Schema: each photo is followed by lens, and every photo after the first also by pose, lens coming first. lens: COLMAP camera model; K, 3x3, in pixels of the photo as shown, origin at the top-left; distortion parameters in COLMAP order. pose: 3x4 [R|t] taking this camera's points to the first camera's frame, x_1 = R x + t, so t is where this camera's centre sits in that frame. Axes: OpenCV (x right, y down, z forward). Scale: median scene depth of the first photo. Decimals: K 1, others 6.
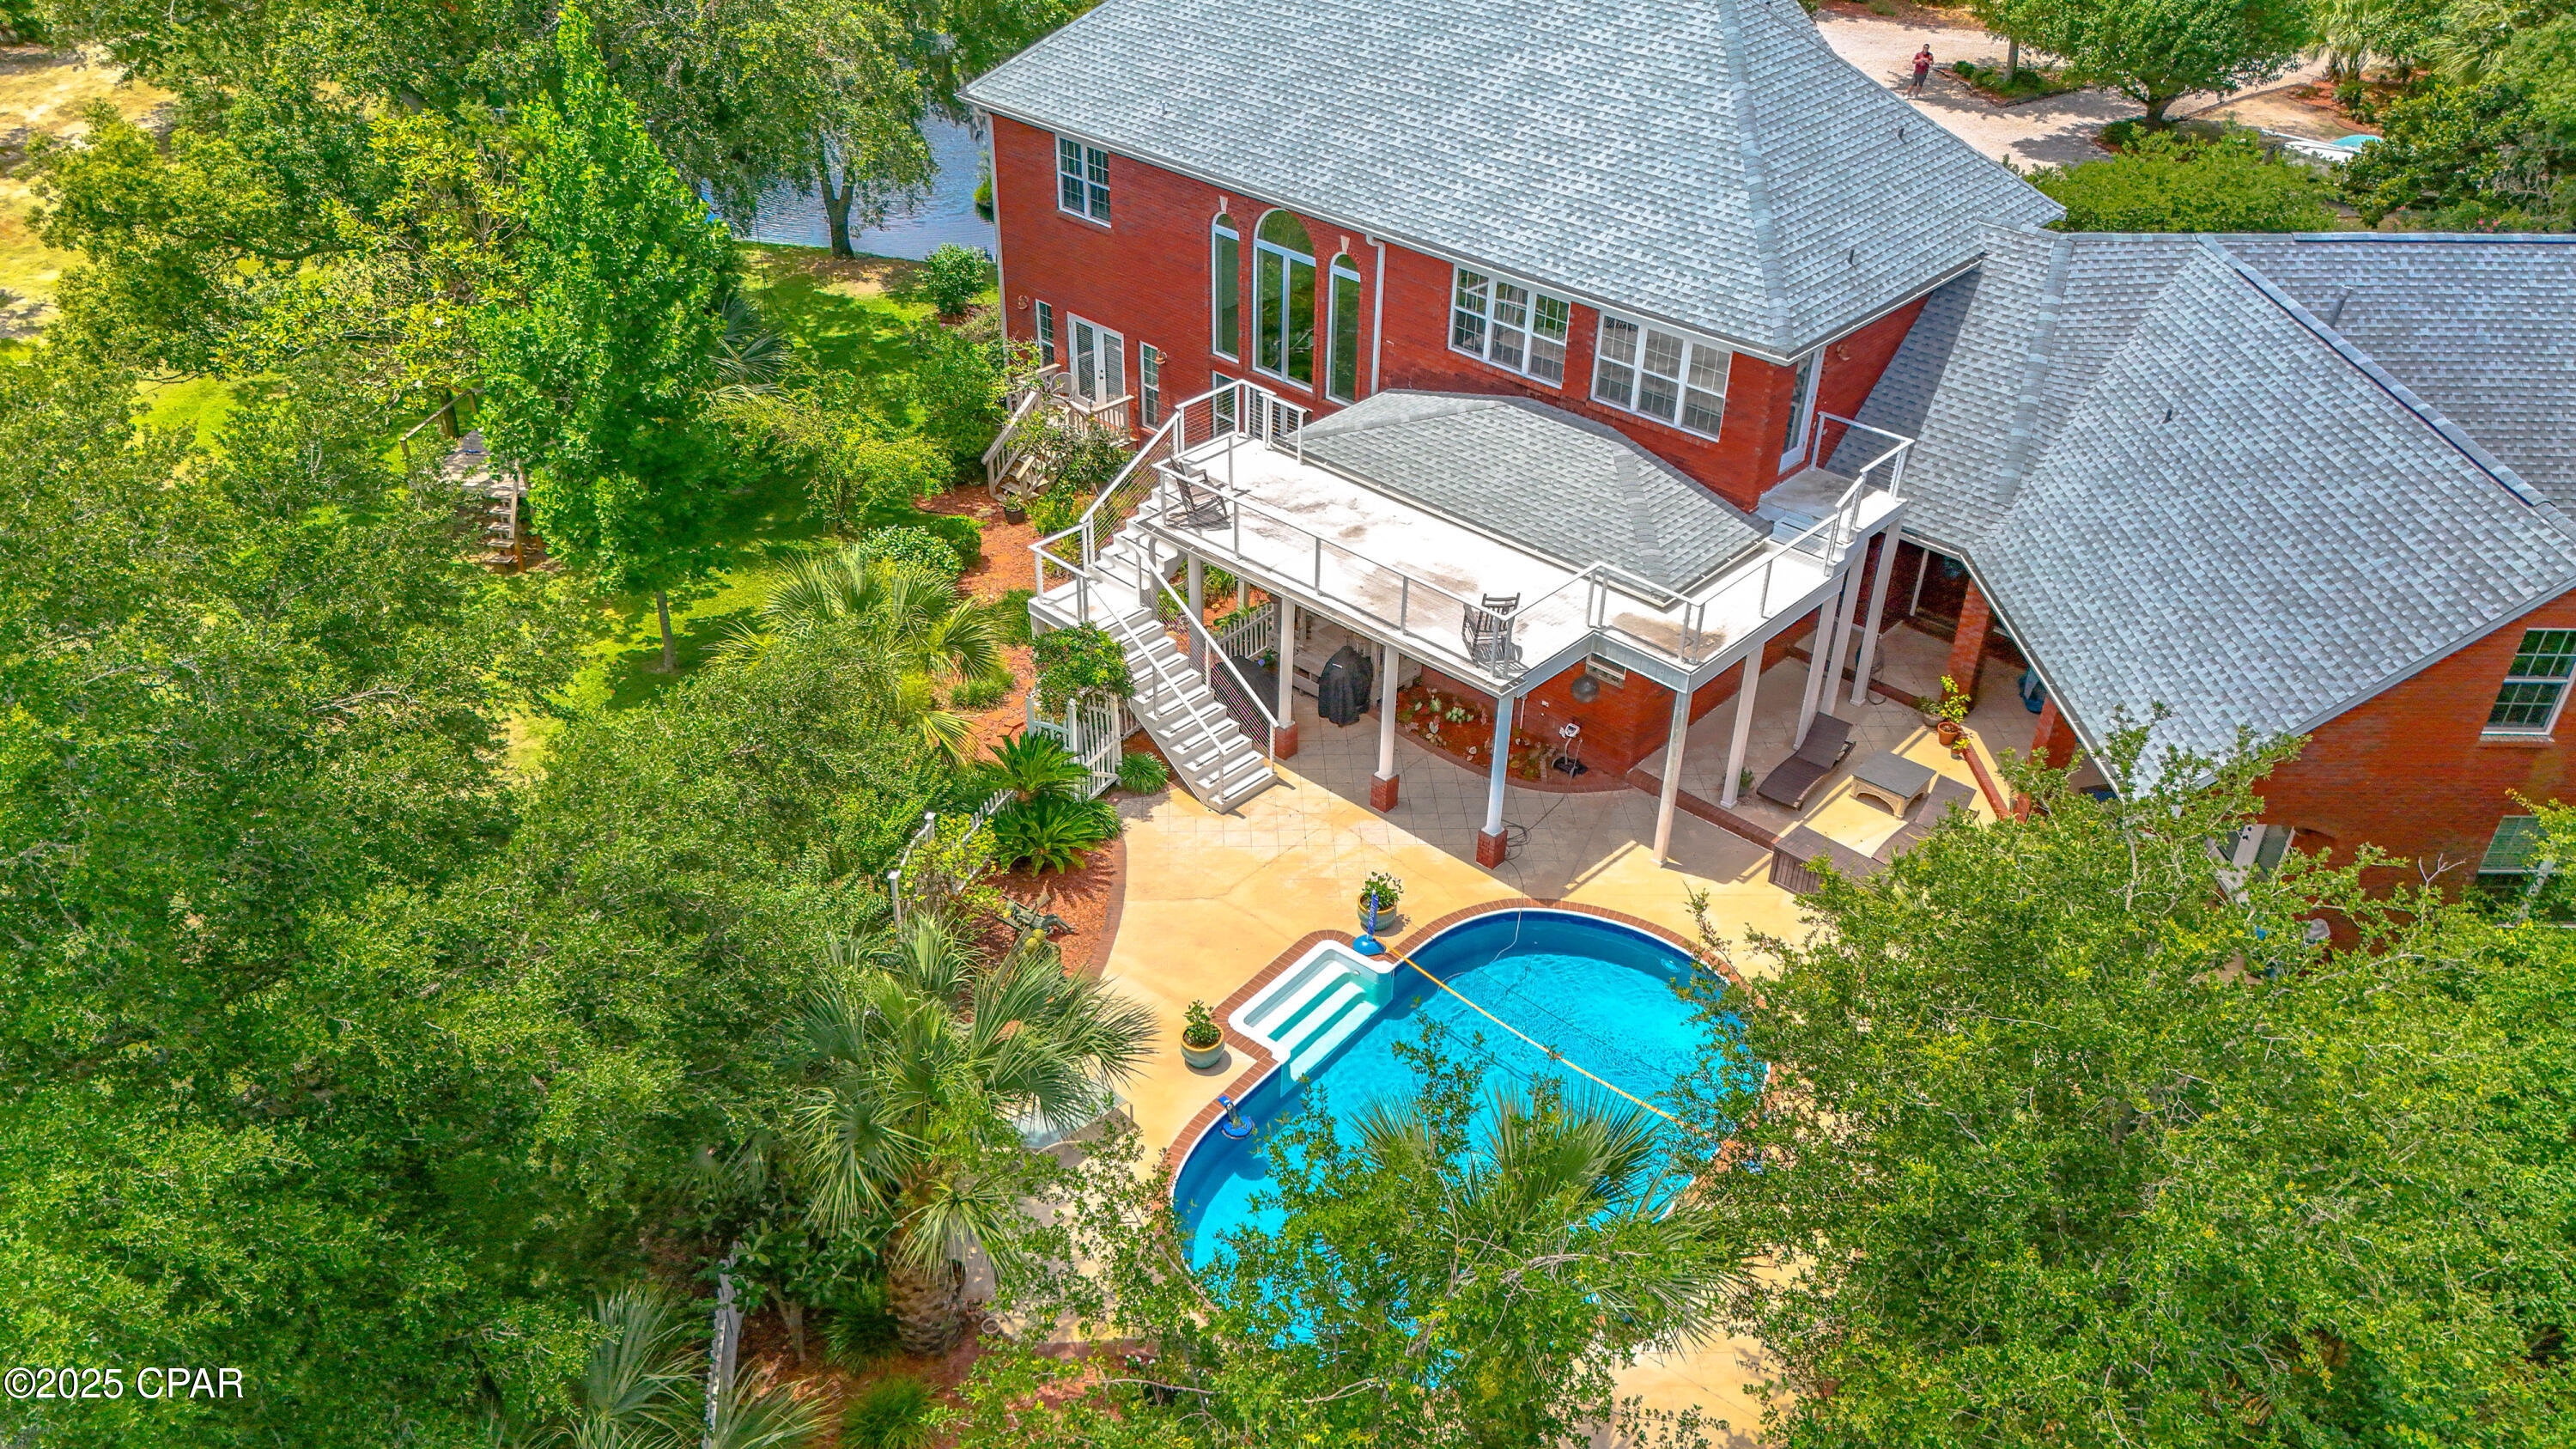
lens RADIAL K [[1907.4, 0, 1302.6], [0, 1907.4, 717.9], [0, 0, 1]] dist [0.072795, -0.063848]
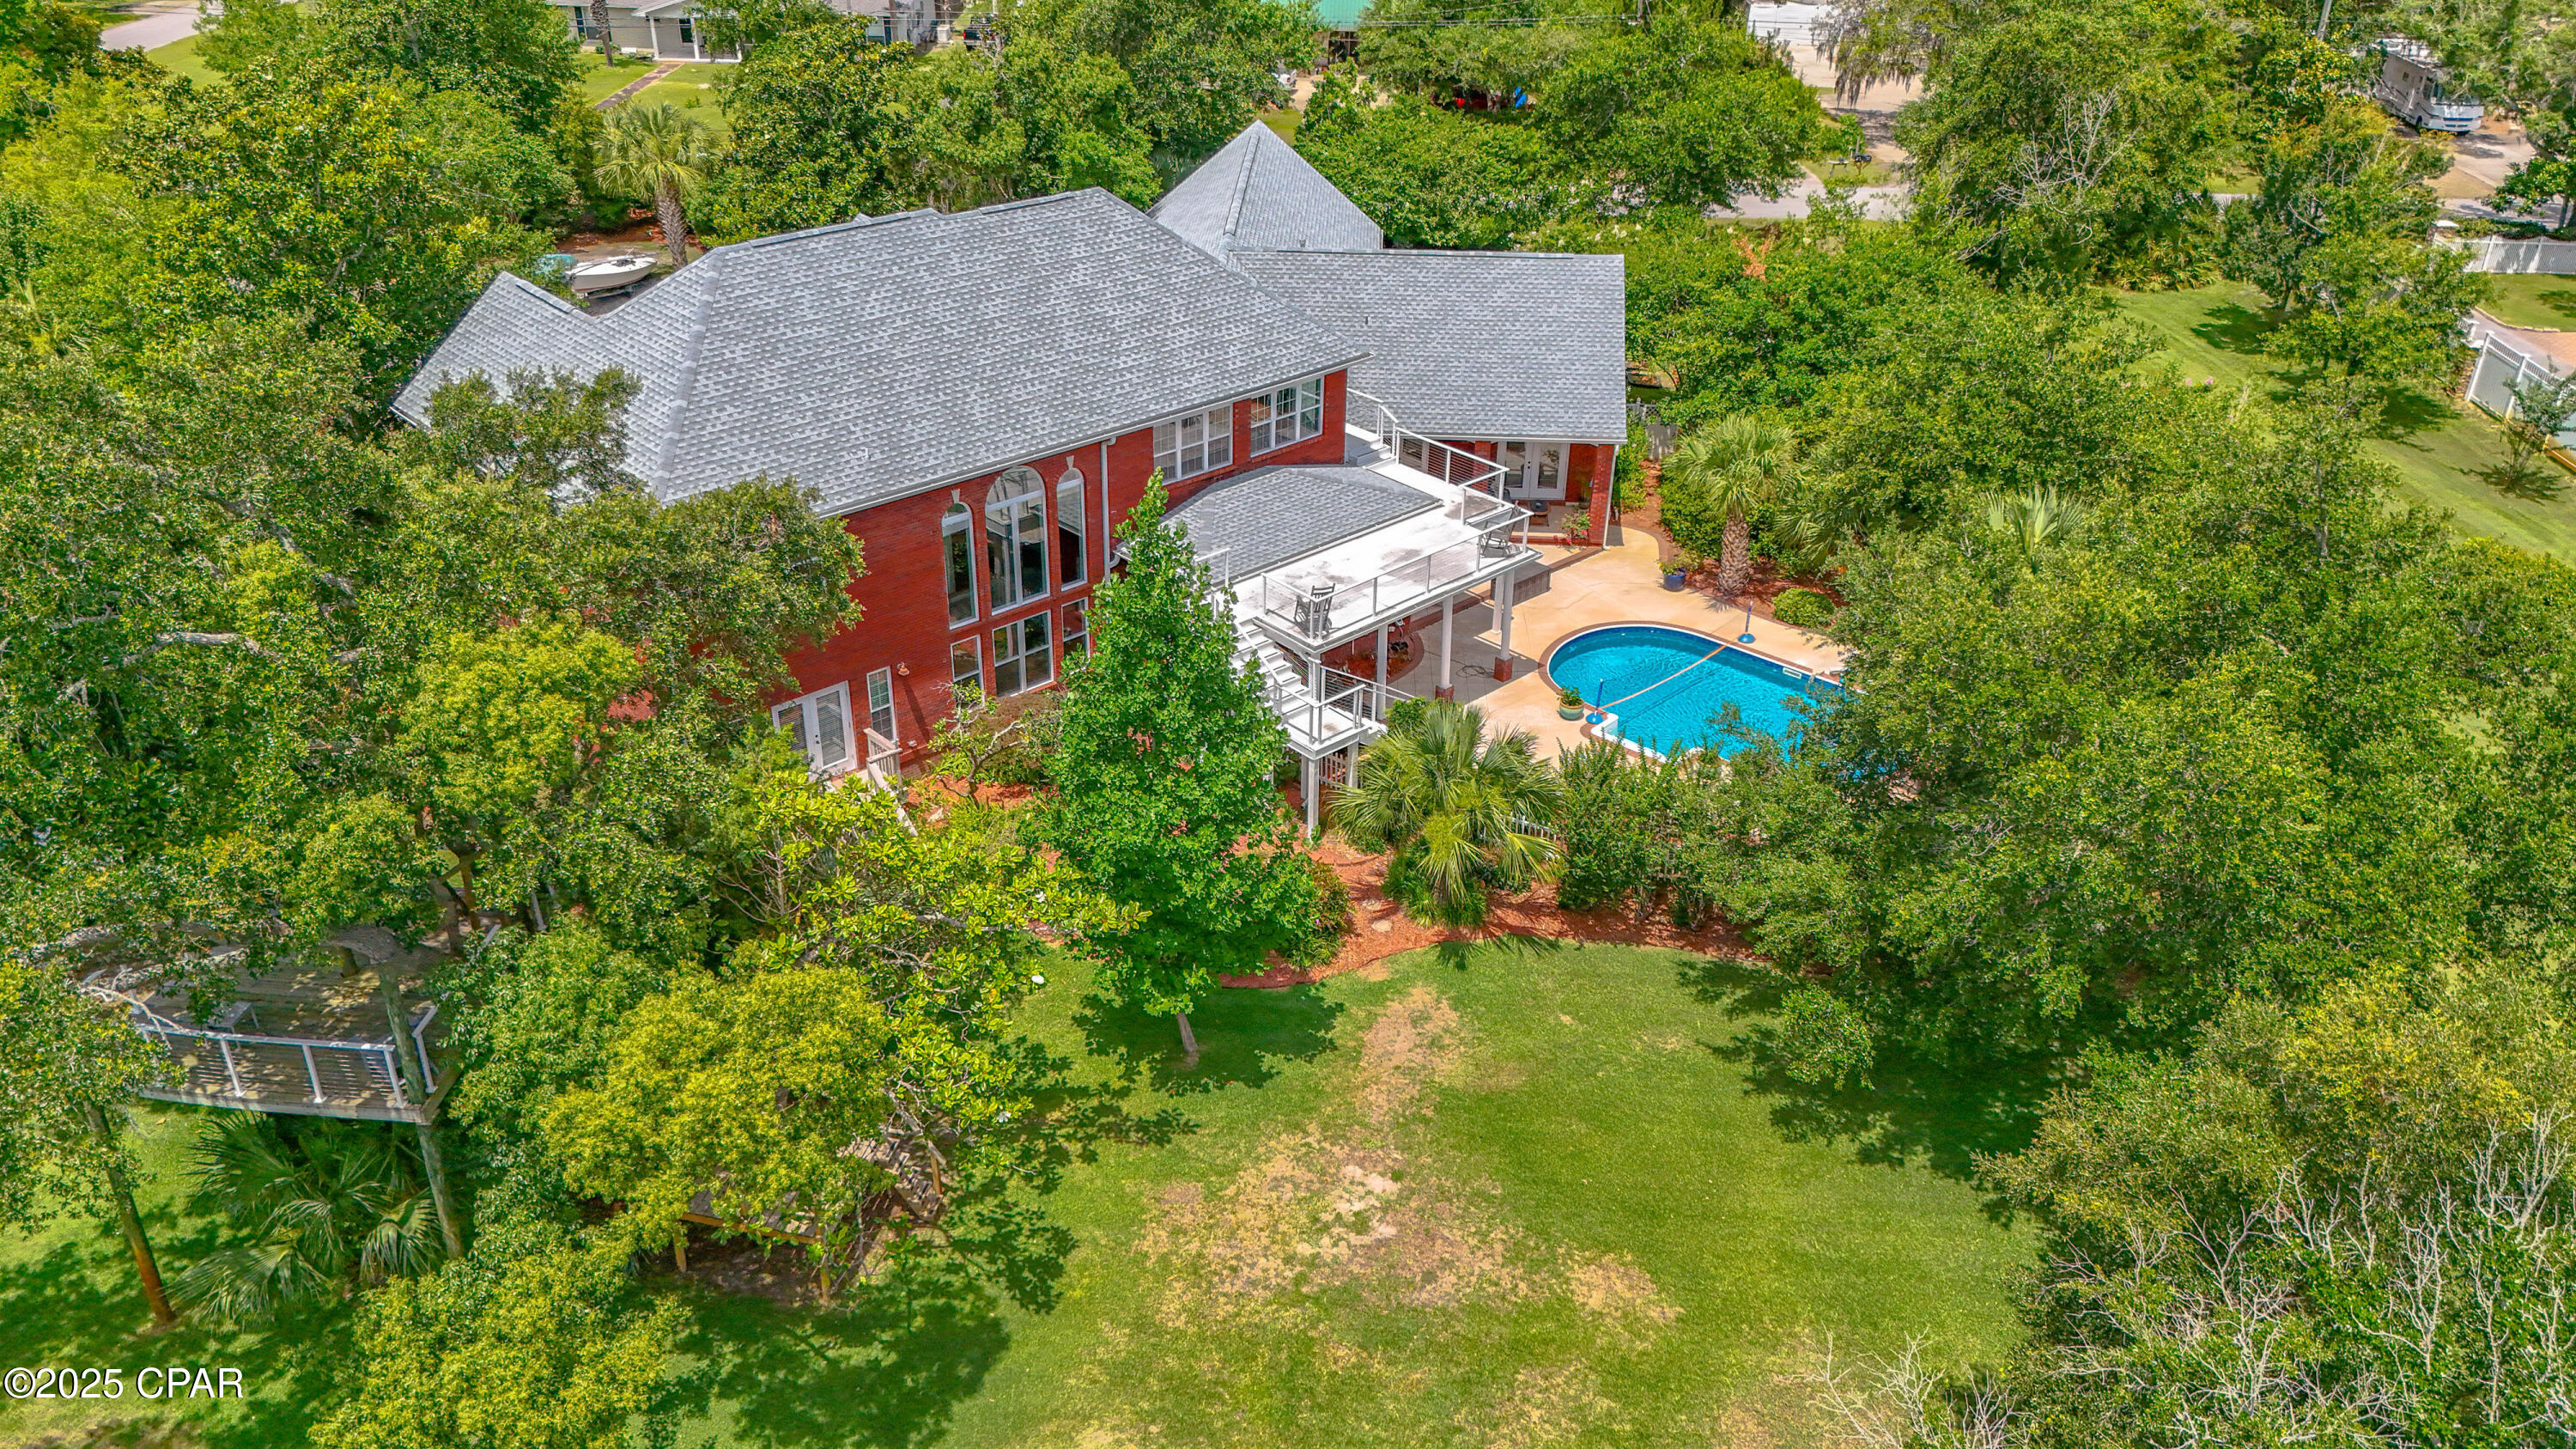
lens RADIAL K [[1907.4, 0, 1292.5], [0, 1907.4, 709.8], [0, 0, 1]] dist [0.072795, -0.063848]
pose [[0.068534, -0.498012, 0.864458, -1.190780], [0.528665, 0.752963, 0.391867, -0.568933], [-0.846059, 0.430153, 0.314885, 0.588524]]
